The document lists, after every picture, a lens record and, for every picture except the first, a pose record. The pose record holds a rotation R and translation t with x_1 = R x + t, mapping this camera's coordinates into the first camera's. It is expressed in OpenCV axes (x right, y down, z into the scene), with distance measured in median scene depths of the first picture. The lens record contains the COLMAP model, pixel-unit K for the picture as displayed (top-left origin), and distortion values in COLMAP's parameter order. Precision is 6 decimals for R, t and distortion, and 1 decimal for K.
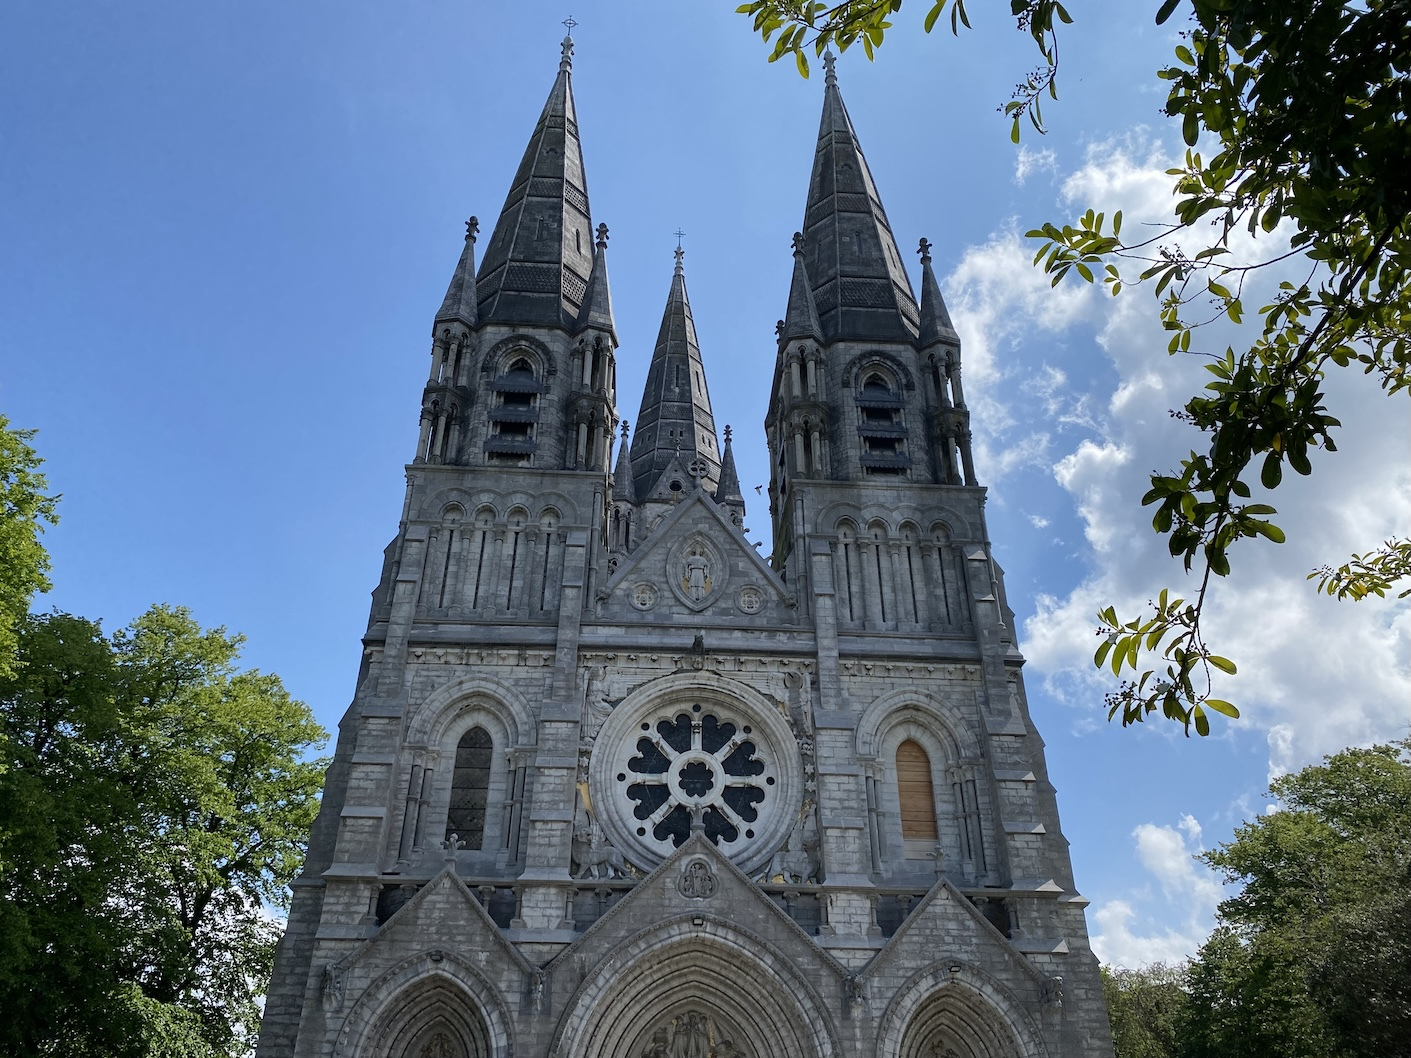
lens RADIAL K [[1066.3, 0, 695.5], [0, 1066.3, 522.7], [0, 0, 1]] dist [0.160409, -0.412929]
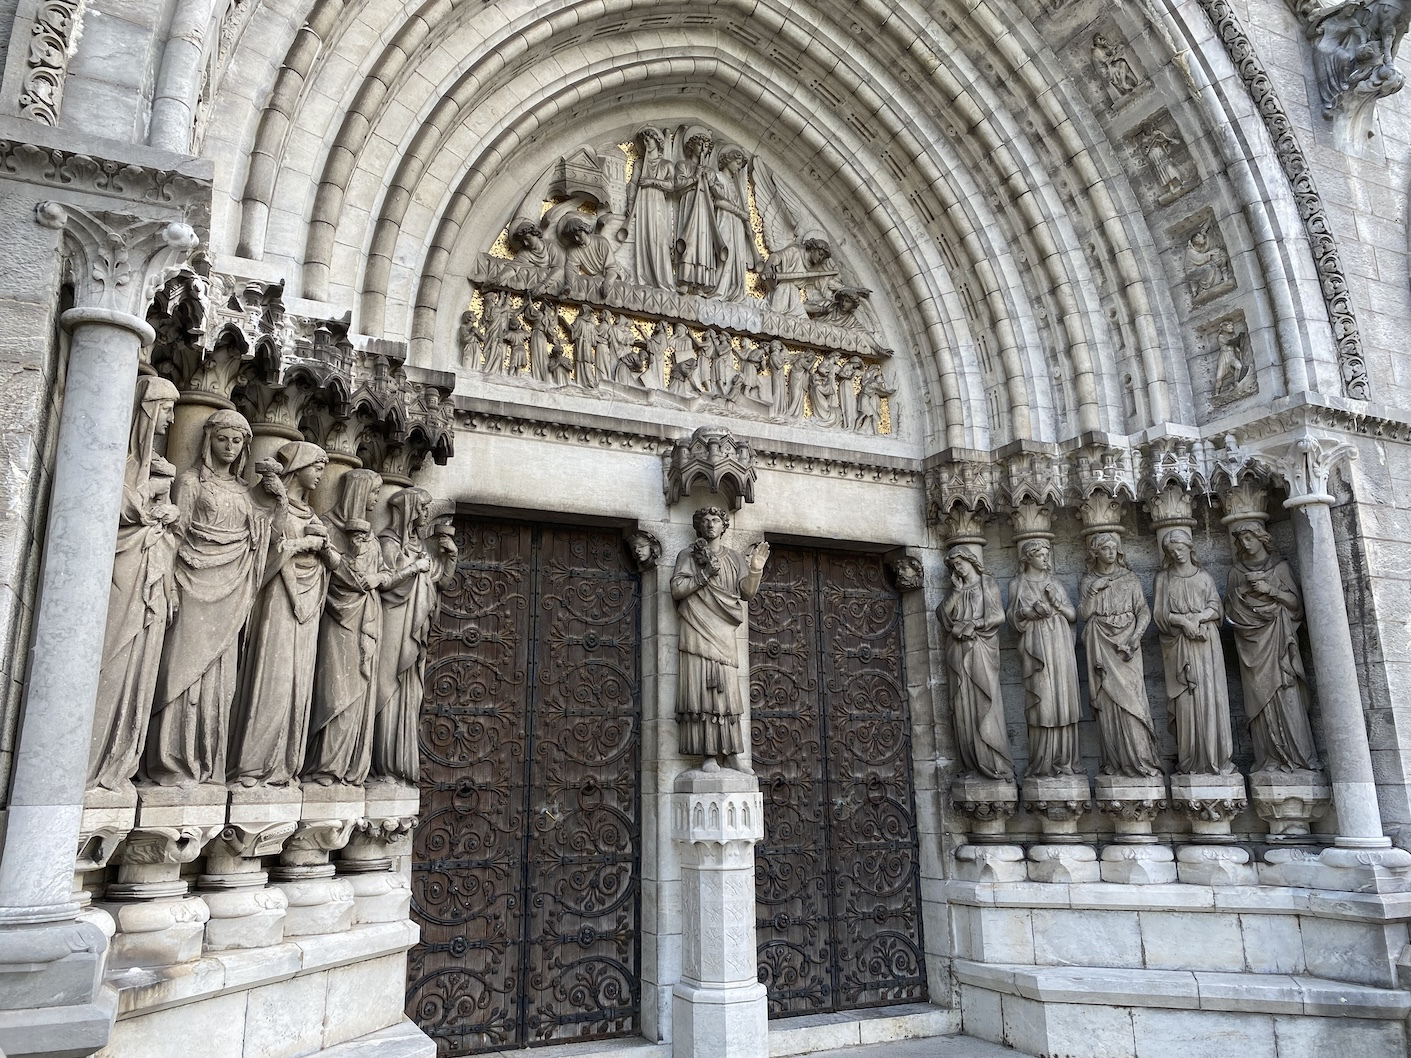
lens RADIAL K [[1070.6, 0, 705.5], [0, 1070.6, 529.0], [0, 0, 1]] dist [0.042929, -0.039382]
pose [[0.923608, 0.067163, 0.377408, -0.084041], [-0.179170, 0.946008, 0.270122, 0.426748], [-0.338889, -0.317107, 0.885775, 0.660988]]
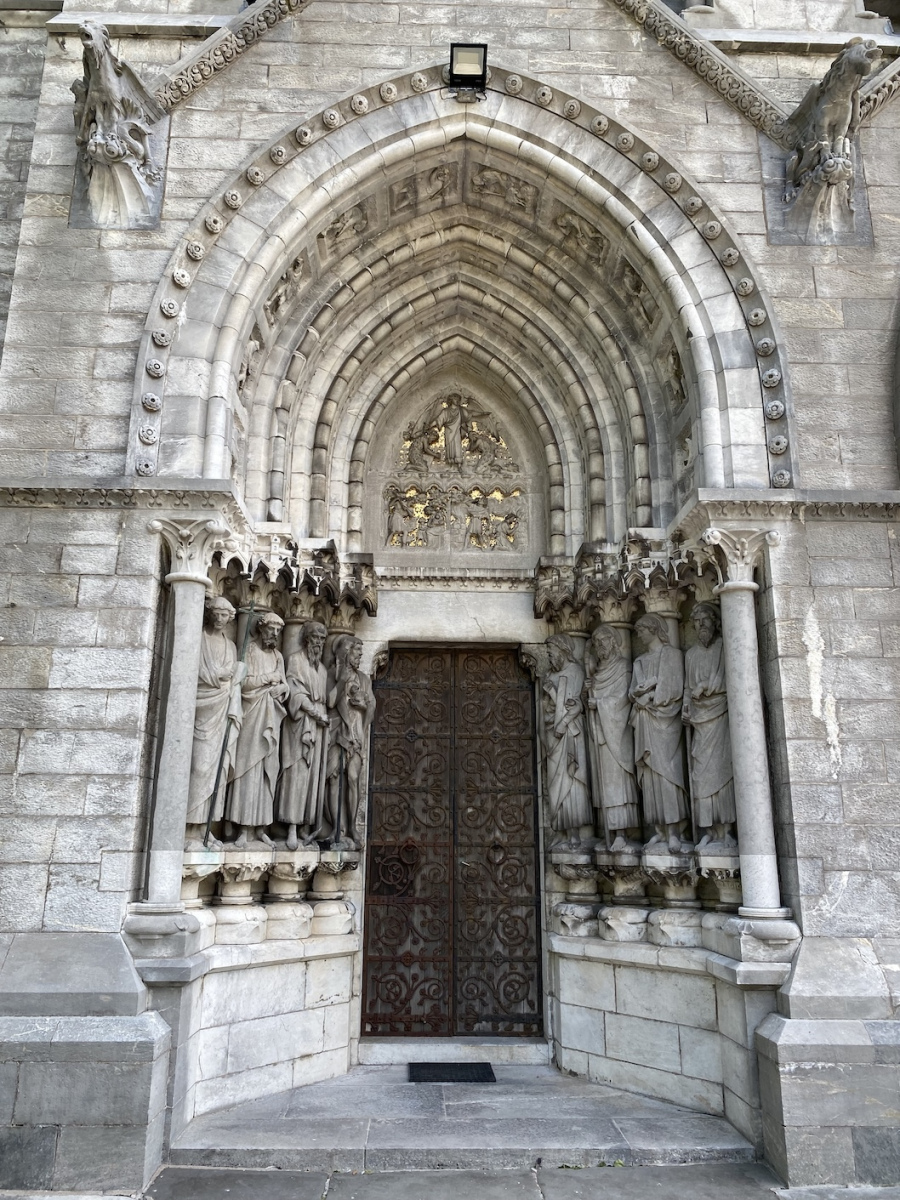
lens RADIAL K [[910.5, 0, 450.0], [0, 910.5, 600.0], [0, 0, 1]] dist [0.042929, -0.039382]
pose [[0.999778, -0.008487, -0.019263, -0.203812], [0.013582, 0.959218, 0.282342, 0.396513], [0.016081, -0.282541, 0.959120, 0.614463]]
